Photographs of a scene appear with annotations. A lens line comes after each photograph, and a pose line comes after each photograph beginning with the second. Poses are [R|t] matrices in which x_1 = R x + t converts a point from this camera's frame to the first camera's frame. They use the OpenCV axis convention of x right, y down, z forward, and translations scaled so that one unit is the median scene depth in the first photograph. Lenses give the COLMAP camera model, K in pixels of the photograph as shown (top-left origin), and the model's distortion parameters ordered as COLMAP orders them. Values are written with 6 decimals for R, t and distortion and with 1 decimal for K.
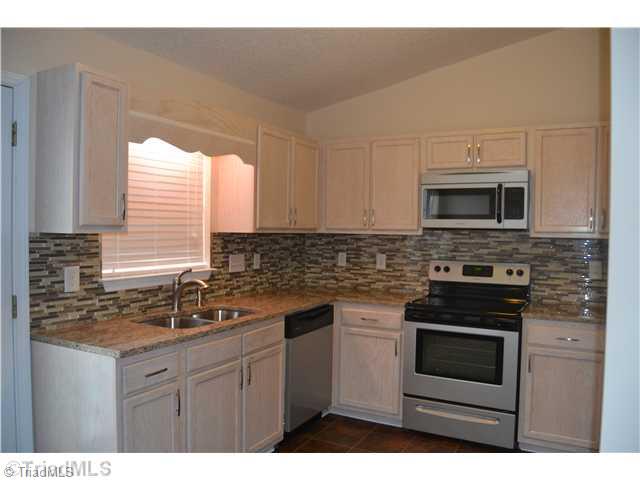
lens RADIAL K [[516.0, 0, 319.5], [0, 516.0, 241.7], [0, 0, 1]] dist [-0.051525, -0.009201]
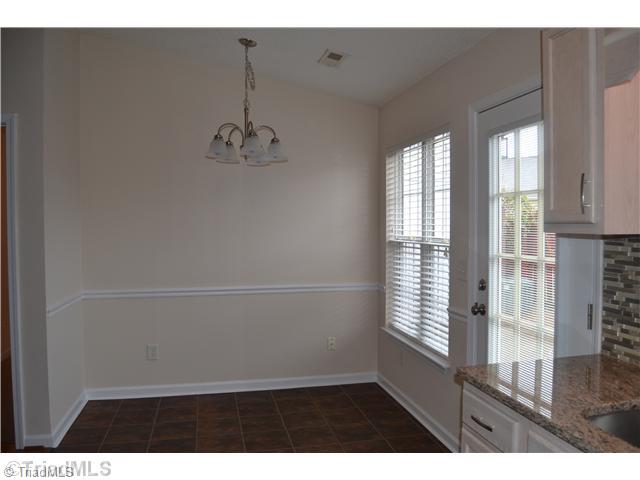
lens RADIAL K [[516.0, 0, 318.6], [0, 516.0, 241.6], [0, 0, 1]] dist [-0.051525, -0.009201]
pose [[-0.756595, 0.020736, -0.653554, 0.337149], [-0.016594, 0.998566, 0.050892, -0.039156], [0.653673, 0.049350, -0.755167, 1.408097]]
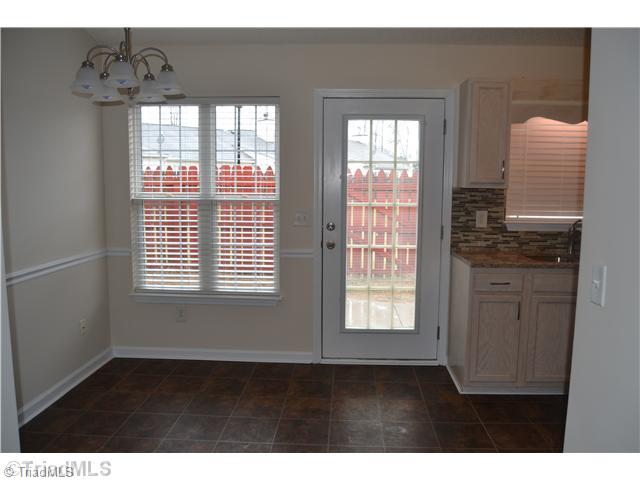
lens RADIAL K [[516.0, 0, 319.8], [0, 516.0, 236.8], [0, 0, 1]] dist [-0.051525, -0.009201]
pose [[0.442433, 0.086850, -0.892586, 0.756544], [-0.029079, 0.996165, 0.082515, 0.016743], [0.896330, -0.010552, 0.443262, -0.109391]]
